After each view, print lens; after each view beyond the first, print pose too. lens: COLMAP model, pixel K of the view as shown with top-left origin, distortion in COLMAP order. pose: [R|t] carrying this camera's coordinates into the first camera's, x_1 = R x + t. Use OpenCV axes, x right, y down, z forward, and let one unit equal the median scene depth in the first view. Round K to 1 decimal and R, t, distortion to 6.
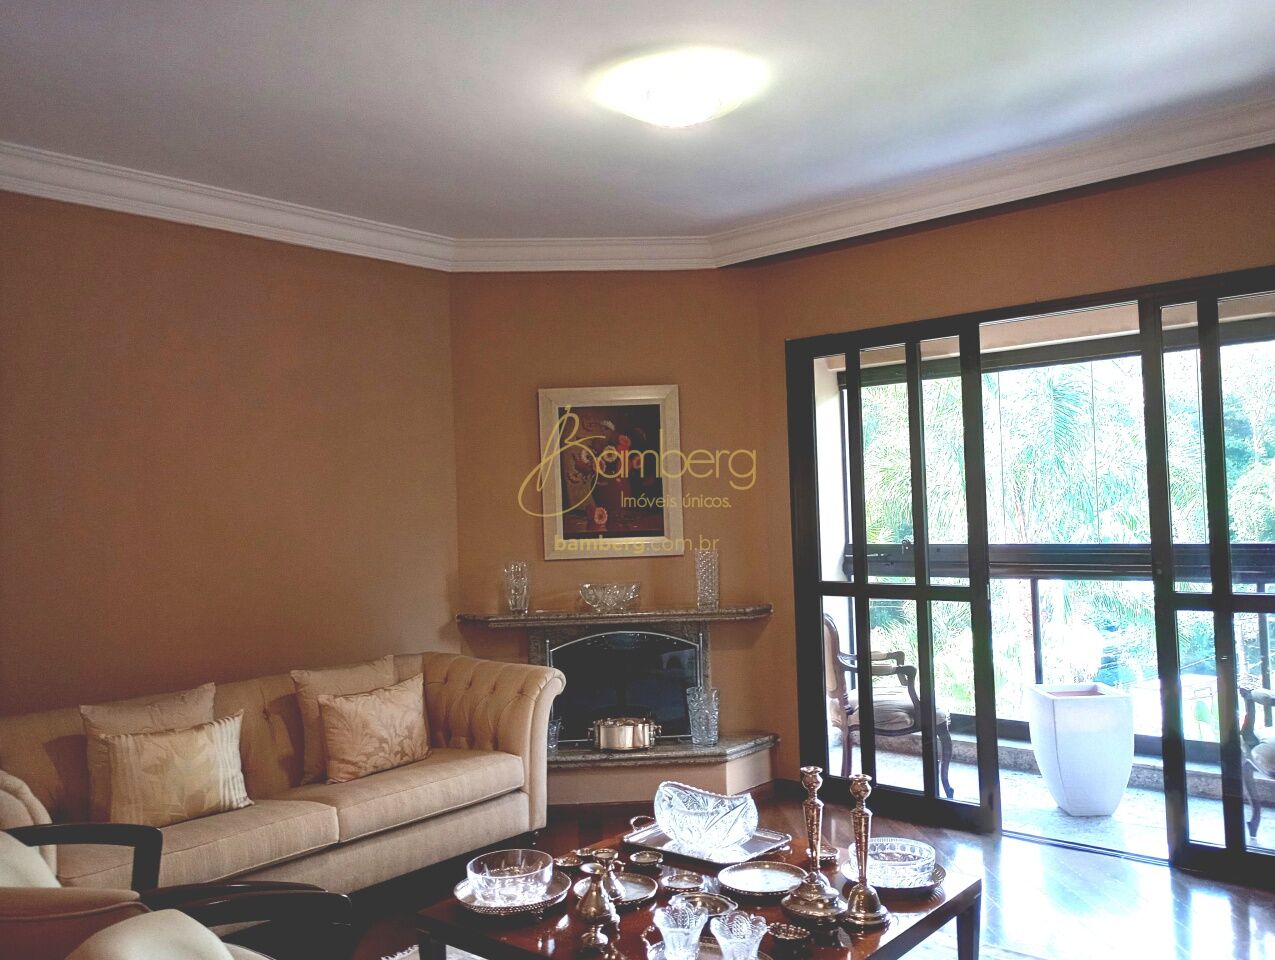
lens RADIAL K [[1063.6, 0, 630.3], [0, 1063.6, 455.4], [0, 0, 1]] dist [0.044488, -0.014727]
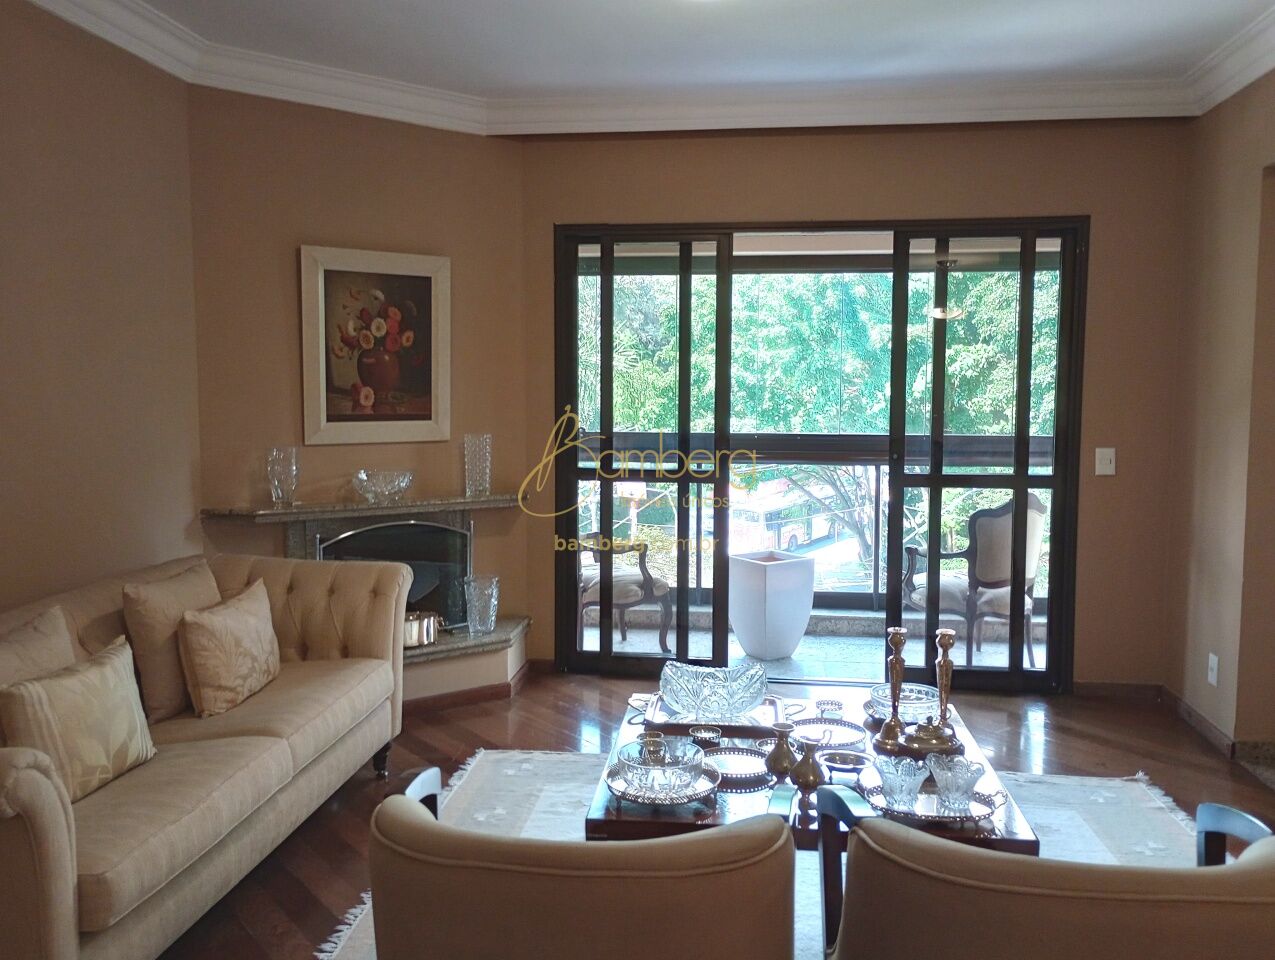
lens RADIAL K [[1063.6, 0, 630.3], [0, 1063.6, 455.4], [0, 0, 1]] dist [0.044488, -0.014727]
pose [[0.832288, 0.000514, 0.554343, -0.437930], [-0.060055, 0.994198, 0.089244, 0.016383], [-0.551080, -0.107567, 0.827490, 0.160800]]
